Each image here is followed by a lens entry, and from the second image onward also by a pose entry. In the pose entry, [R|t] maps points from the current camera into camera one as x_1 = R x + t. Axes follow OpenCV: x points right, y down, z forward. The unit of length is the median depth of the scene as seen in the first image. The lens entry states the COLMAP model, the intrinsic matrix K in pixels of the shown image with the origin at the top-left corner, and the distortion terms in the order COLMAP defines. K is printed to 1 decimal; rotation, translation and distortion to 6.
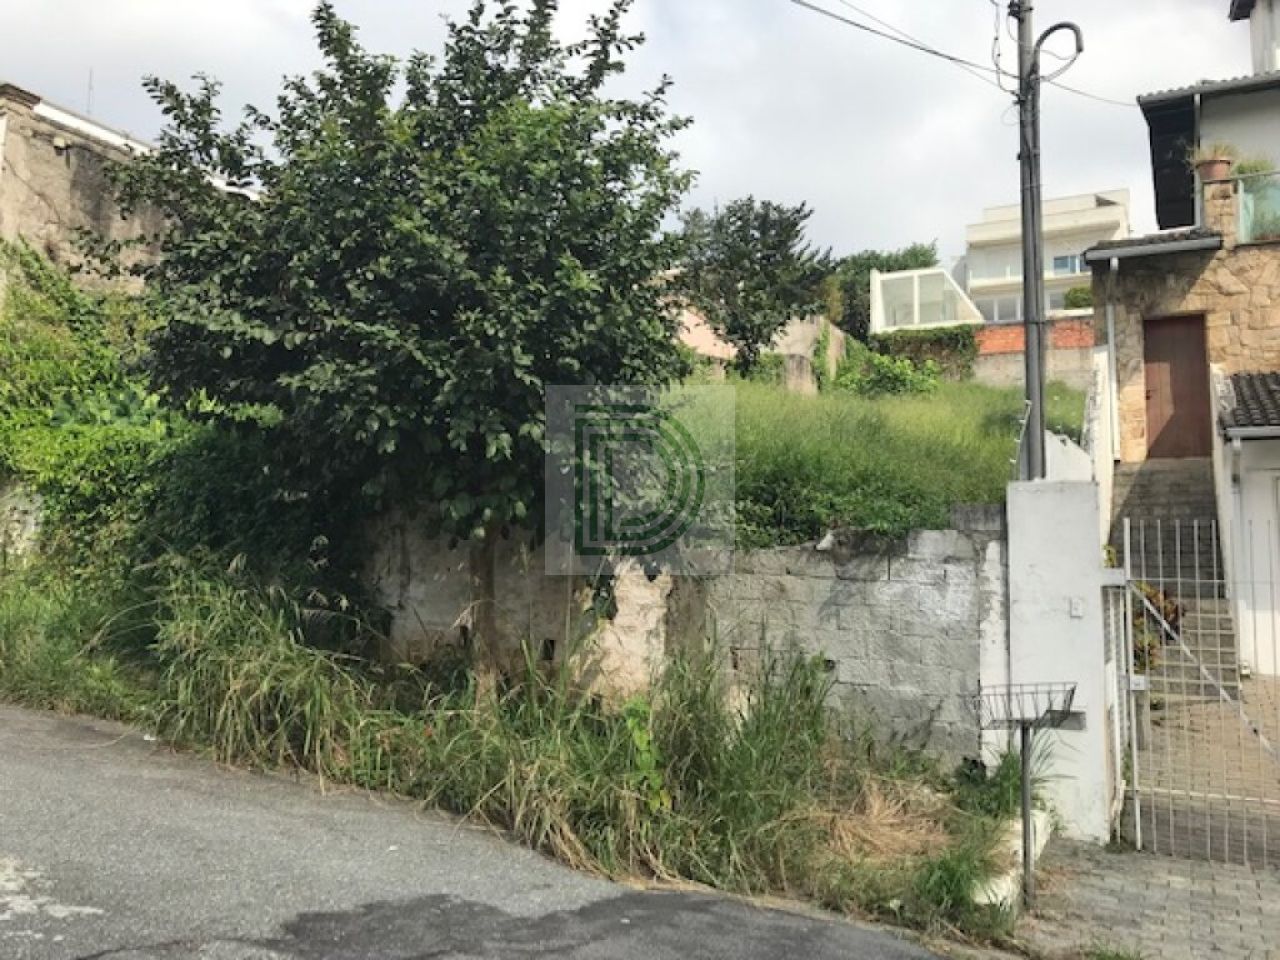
lens RADIAL K [[1051.8, 0, 637.5], [0, 1051.8, 478.5], [0, 0, 1]] dist [0.072518, -0.091926]
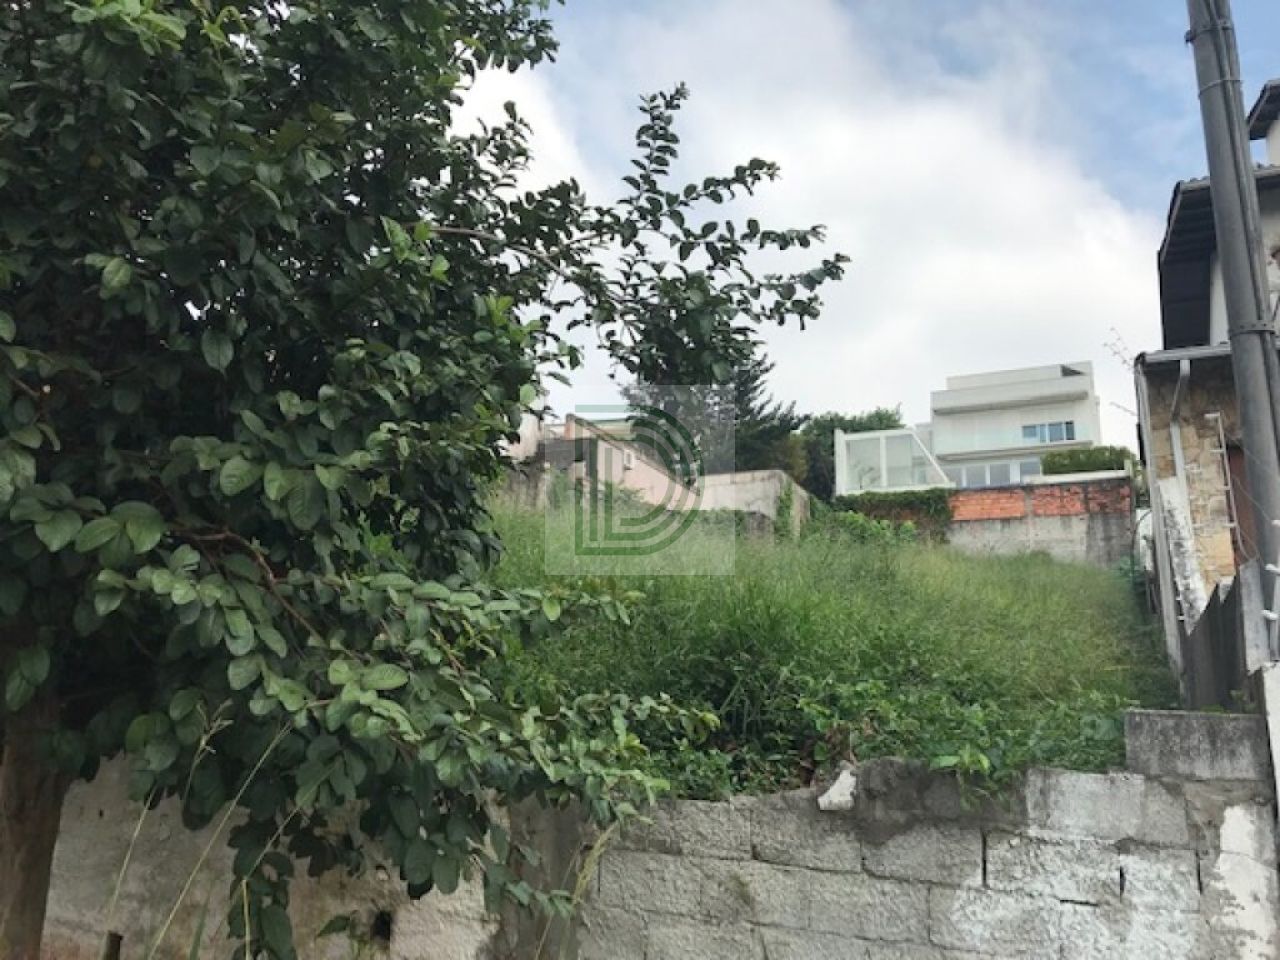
lens RADIAL K [[1029.8, 0, 640.0], [0, 1029.8, 480.0], [0, 0, 1]] dist [0.073540, -0.087043]
pose [[0.999055, 0.024351, 0.035988, 0.053088], [-0.018170, 0.986449, -0.163059, 0.002304], [-0.039471, 0.162251, 0.985960, 0.387454]]
